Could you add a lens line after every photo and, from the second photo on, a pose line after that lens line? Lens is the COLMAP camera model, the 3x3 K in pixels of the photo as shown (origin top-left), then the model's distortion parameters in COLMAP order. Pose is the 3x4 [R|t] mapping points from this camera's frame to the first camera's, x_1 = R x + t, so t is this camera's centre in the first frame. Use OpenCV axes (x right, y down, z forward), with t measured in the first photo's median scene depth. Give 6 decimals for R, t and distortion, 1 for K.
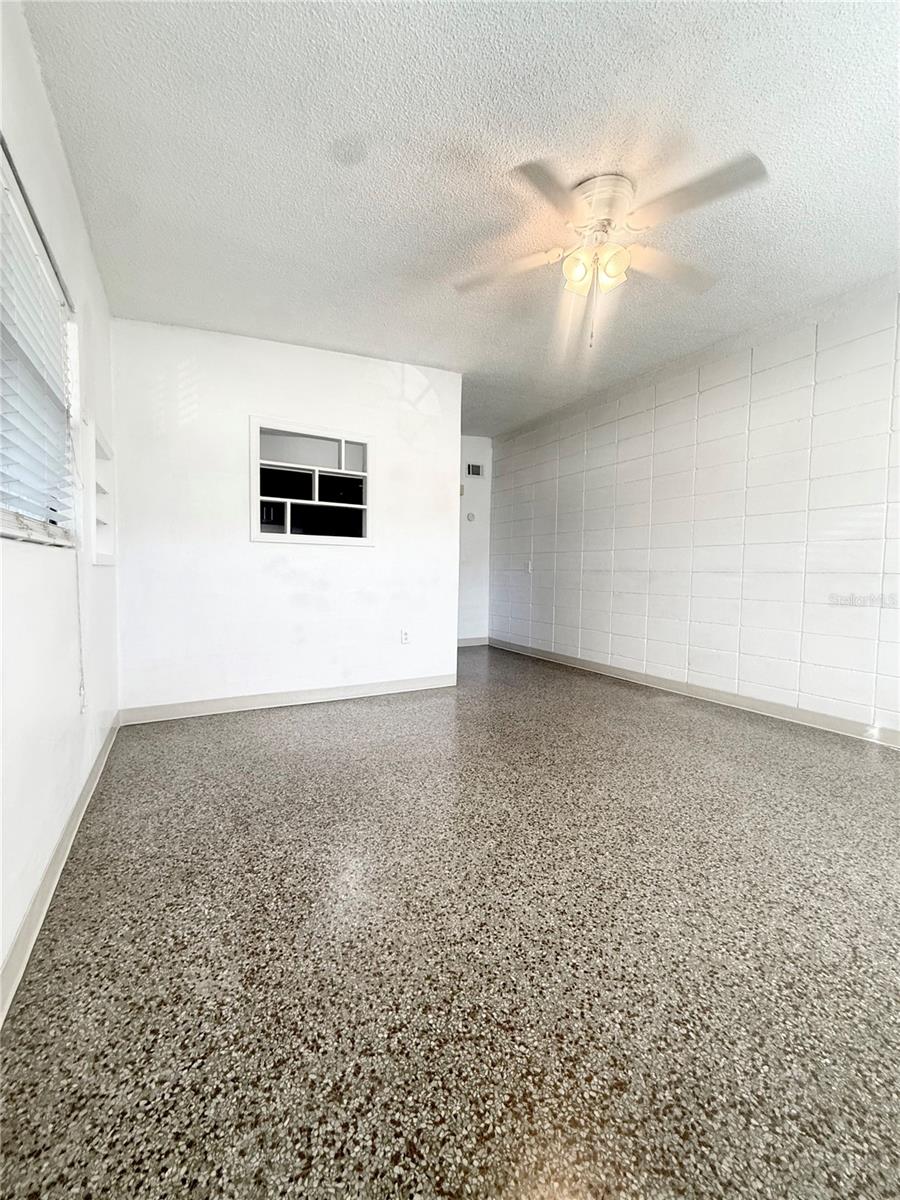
lens RADIAL K [[478.1, 0, 450.6], [0, 478.1, 598.4], [0, 0, 1]] dist [-0.001192, 0.000214]
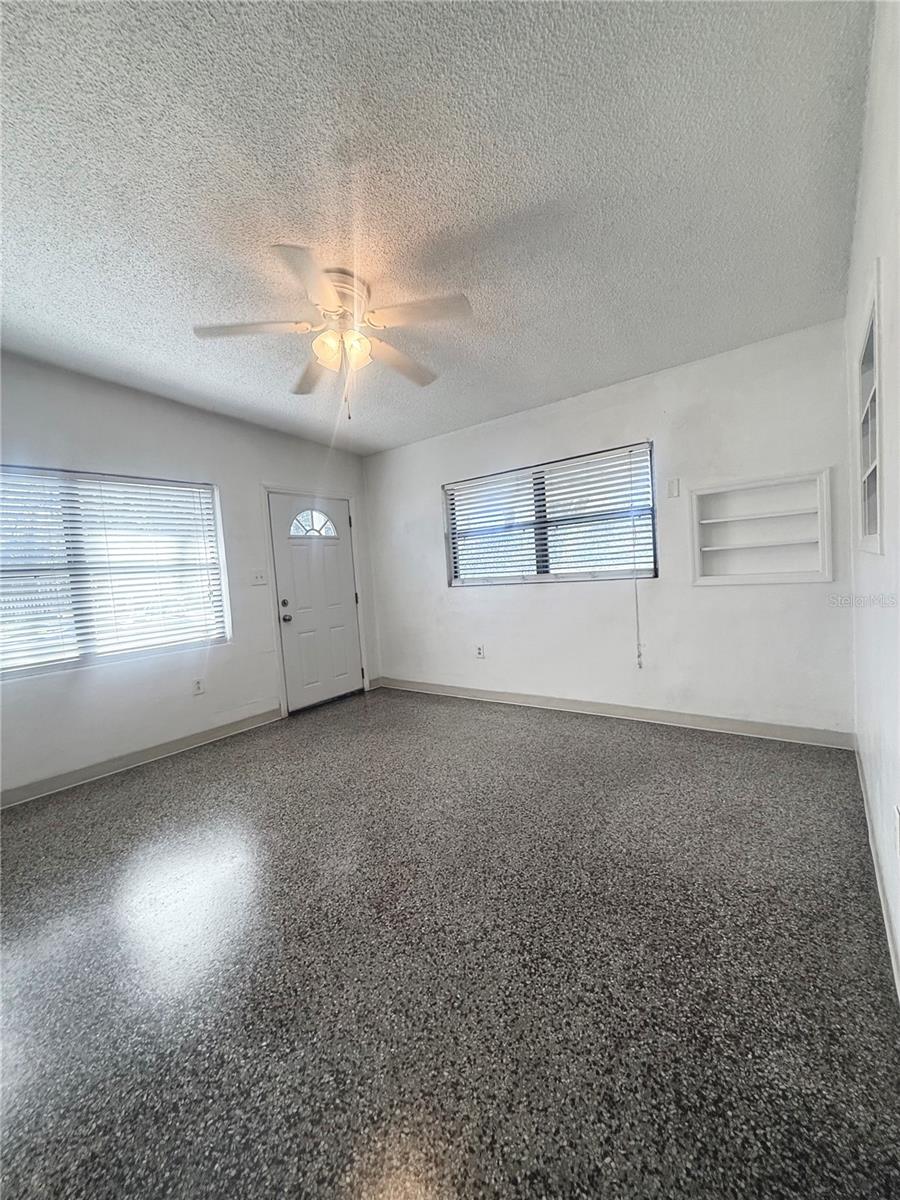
lens RADIAL K [[478.1, 0, 450.6], [0, 478.1, 598.4], [0, 0, 1]] dist [-0.001192, 0.000214]
pose [[-0.918117, 0.070775, -0.389939, 0.353898], [0.031785, 0.993905, 0.105558, -0.143965], [0.395033, 0.084521, -0.914771, 1.395366]]
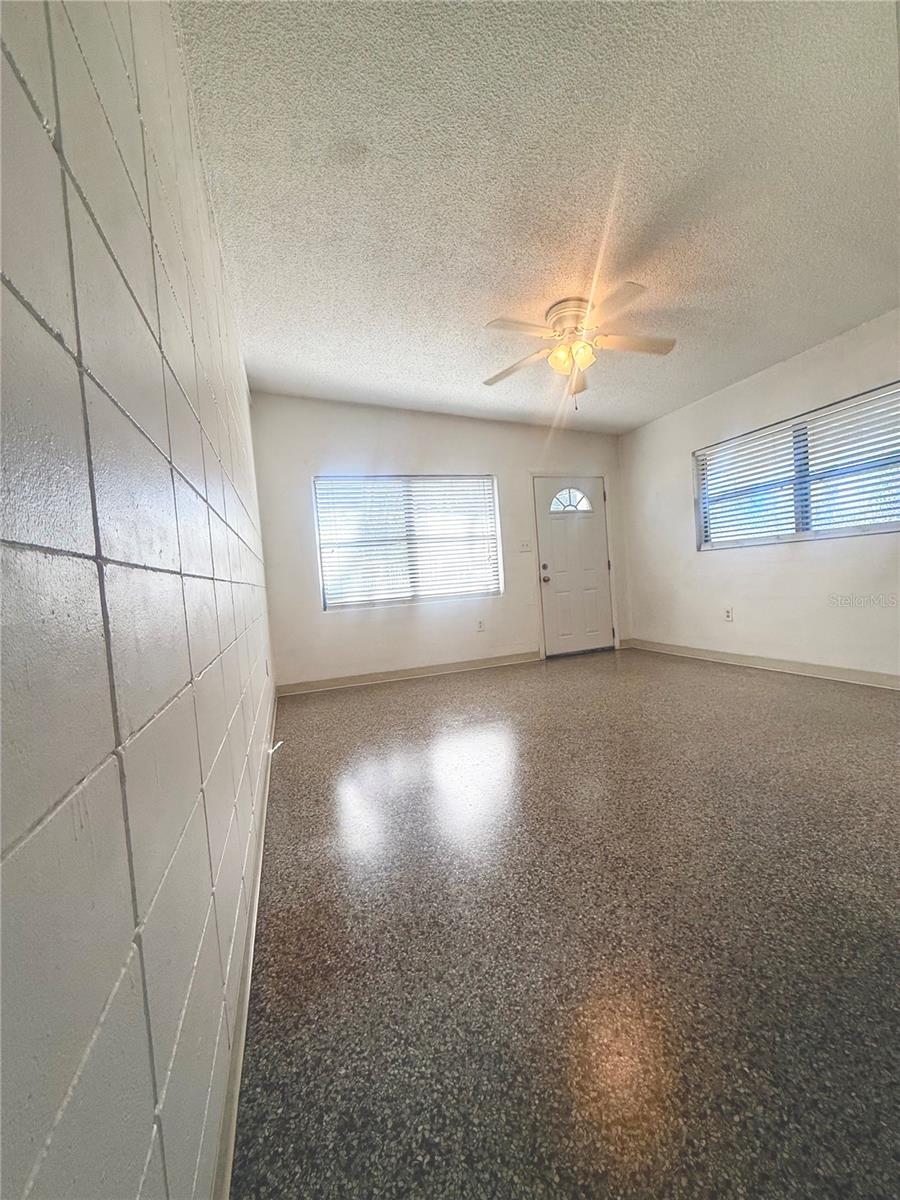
lens RADIAL K [[478.1, 0, 450.6], [0, 478.1, 598.4], [0, 0, 1]] dist [-0.001192, 0.000214]
pose [[-0.981835, 0.050792, 0.182811, 0.283409], [0.069874, 0.992581, 0.099499, -0.083400], [-0.176401, 0.110466, -0.978100, 1.659629]]
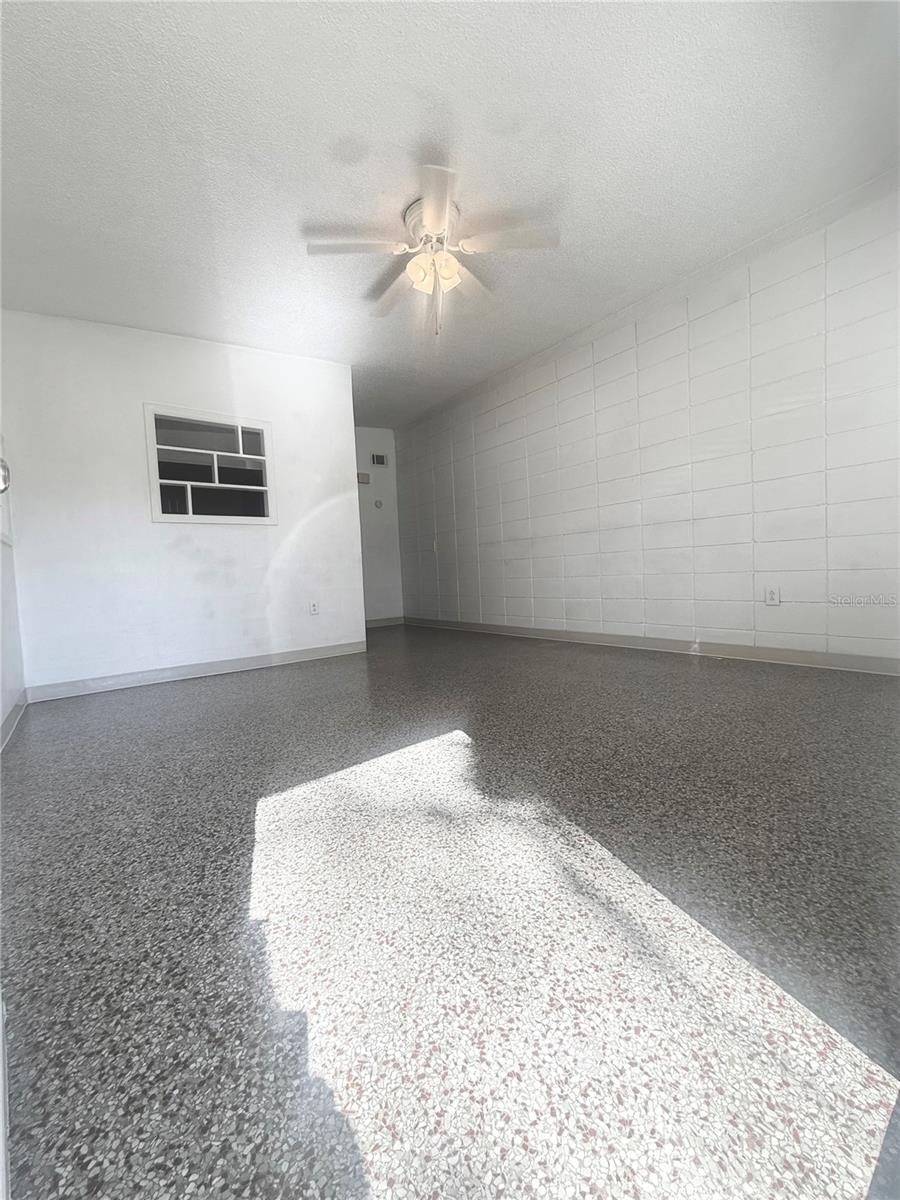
lens RADIAL K [[478.1, 0, 450.6], [0, 478.1, 598.4], [0, 0, 1]] dist [-0.001192, 0.000214]
pose [[0.987990, -0.069343, 0.138083, 0.075800], [0.070082, 0.997541, -0.000487, 0.096566], [-0.137710, 0.010158, 0.990421, -0.136262]]
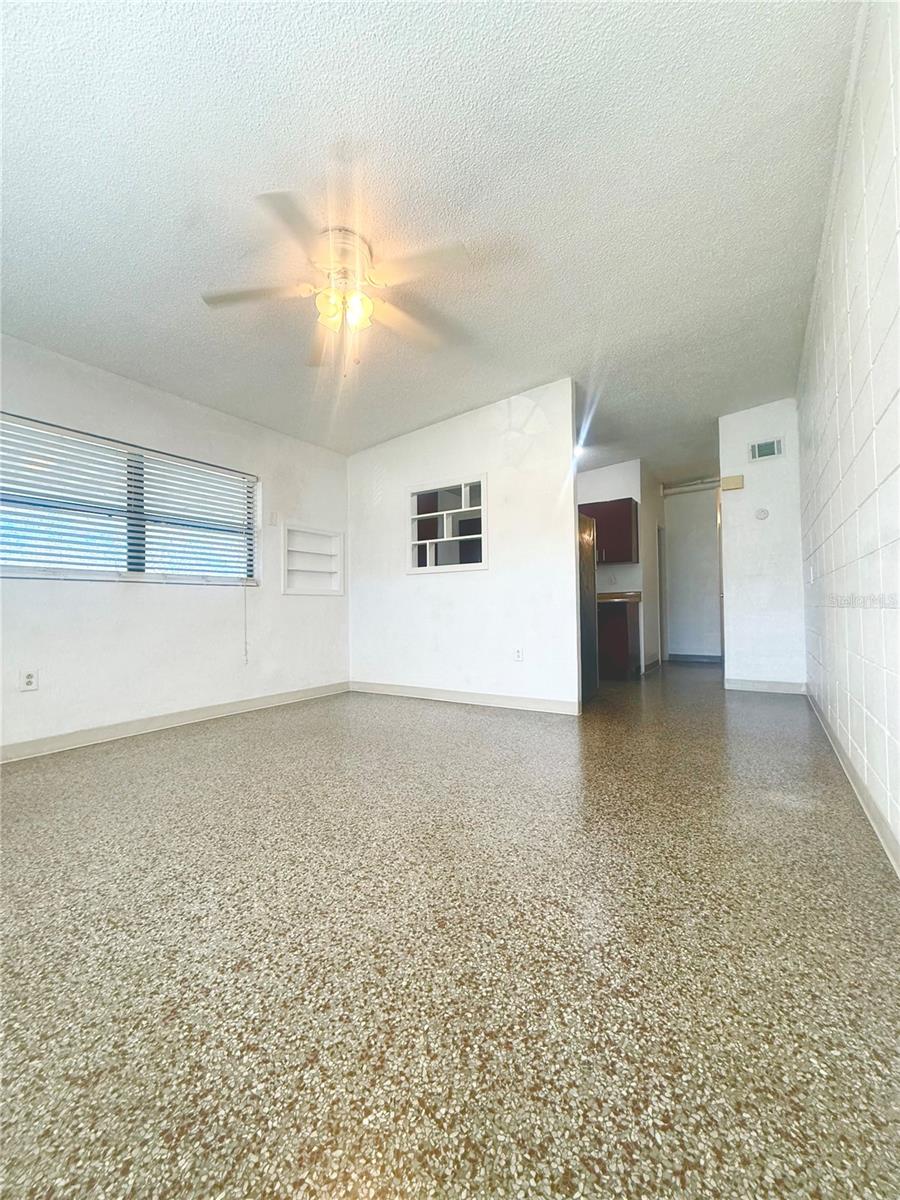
lens RADIAL K [[478.1, 0, 450.6], [0, 478.1, 598.4], [0, 0, 1]] dist [-0.001192, 0.000214]
pose [[0.464545, -0.042103, -0.884548, 0.894558], [-0.028165, 0.997661, -0.062278, 0.034774], [0.885102, 0.053844, 0.462273, 0.474496]]
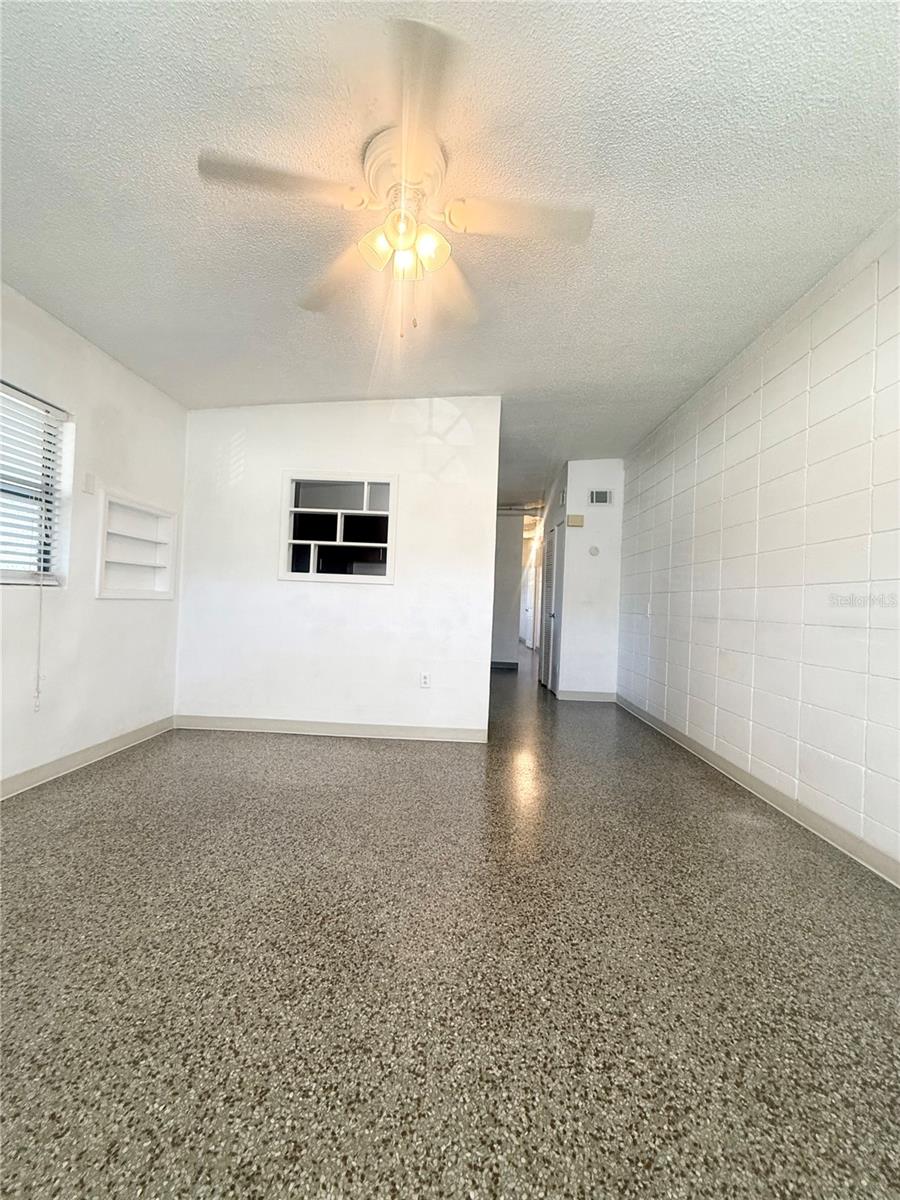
lens RADIAL K [[478.6, 0, 451.2], [0, 478.6, 599.5], [0, 0, 1]] dist [-0.001072, -0.000049]
pose [[0.857804, 0.016074, -0.513726, 0.514233], [-0.055885, 0.996502, -0.062134, -0.027171], [0.510930, 0.082009, 0.855701, 0.254239]]
